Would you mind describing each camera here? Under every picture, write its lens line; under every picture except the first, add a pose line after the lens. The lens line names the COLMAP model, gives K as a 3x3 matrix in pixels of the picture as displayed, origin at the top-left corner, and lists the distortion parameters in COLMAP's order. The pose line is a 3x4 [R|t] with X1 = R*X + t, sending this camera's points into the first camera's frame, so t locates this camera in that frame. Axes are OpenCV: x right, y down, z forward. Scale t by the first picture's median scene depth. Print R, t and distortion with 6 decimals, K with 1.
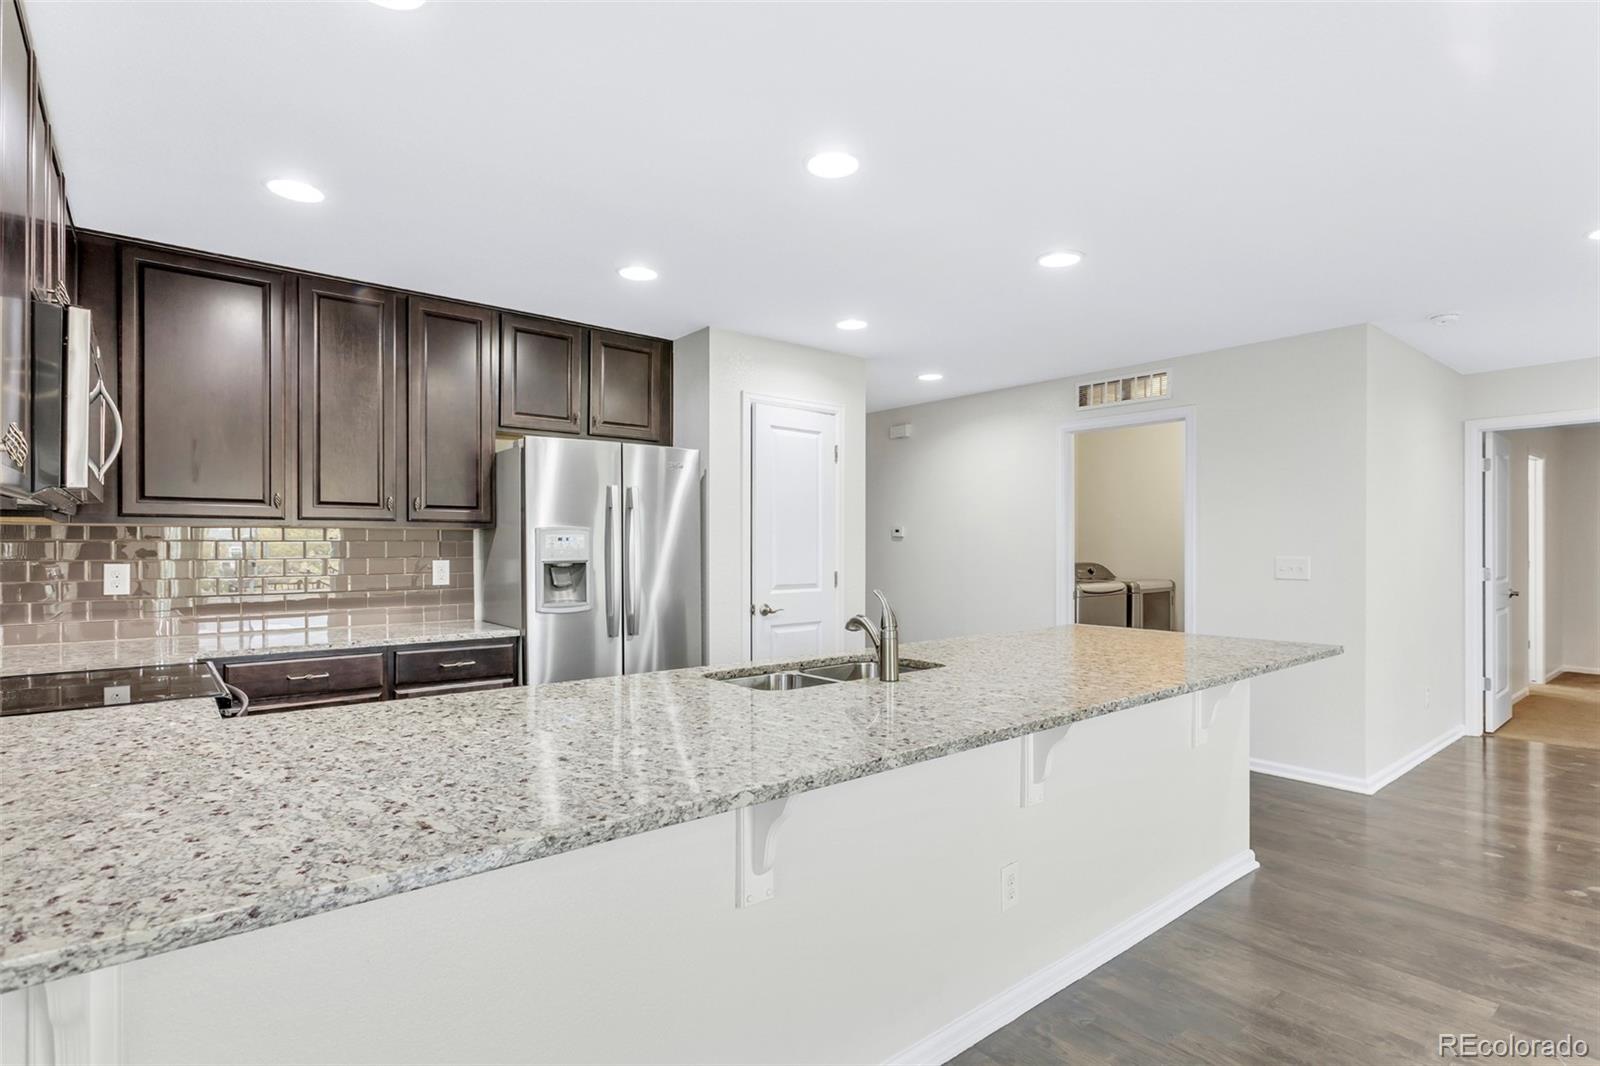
lens RADIAL K [[800.5, 0, 799.7], [0, 800.5, 538.3], [0, 0, 1]] dist [-0.011738, 0.010088]
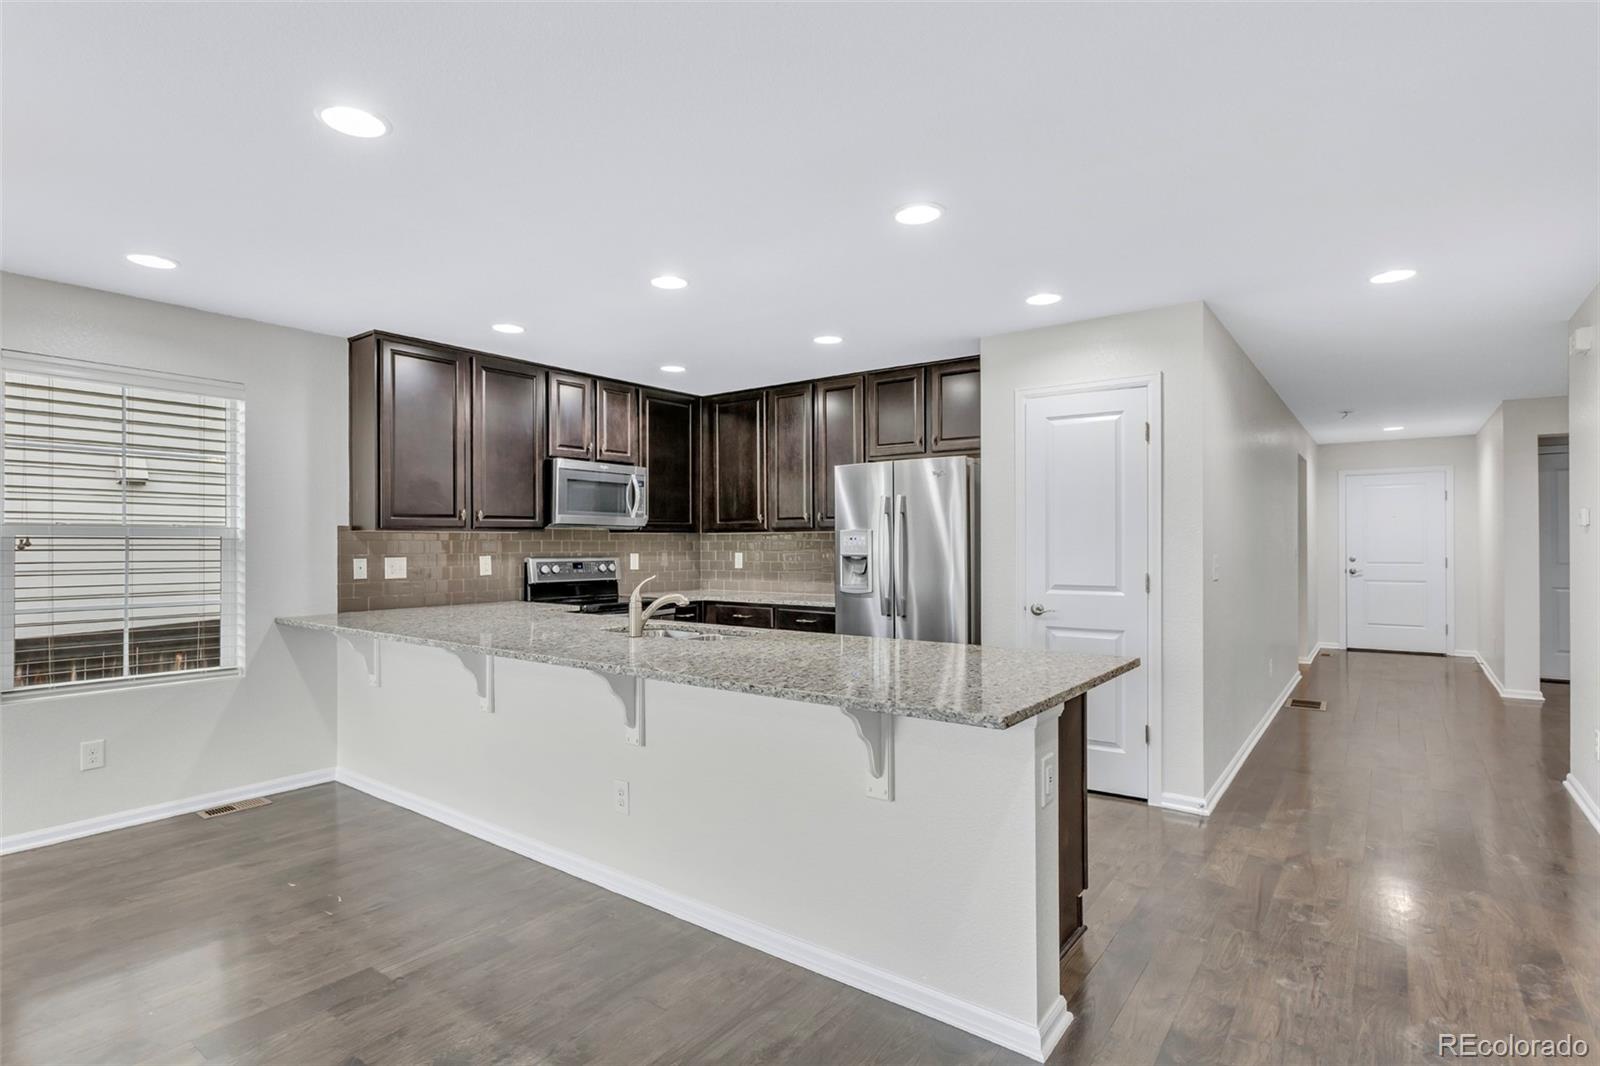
lens RADIAL K [[800.5, 0, 799.7], [0, 800.5, 538.3], [0, 0, 1]] dist [-0.011738, 0.010088]
pose [[0.254963, -0.006282, -0.966930, 1.090551], [0.008690, 0.999953, -0.004205, 0.006614], [0.966912, -0.007330, 0.255006, 0.635344]]
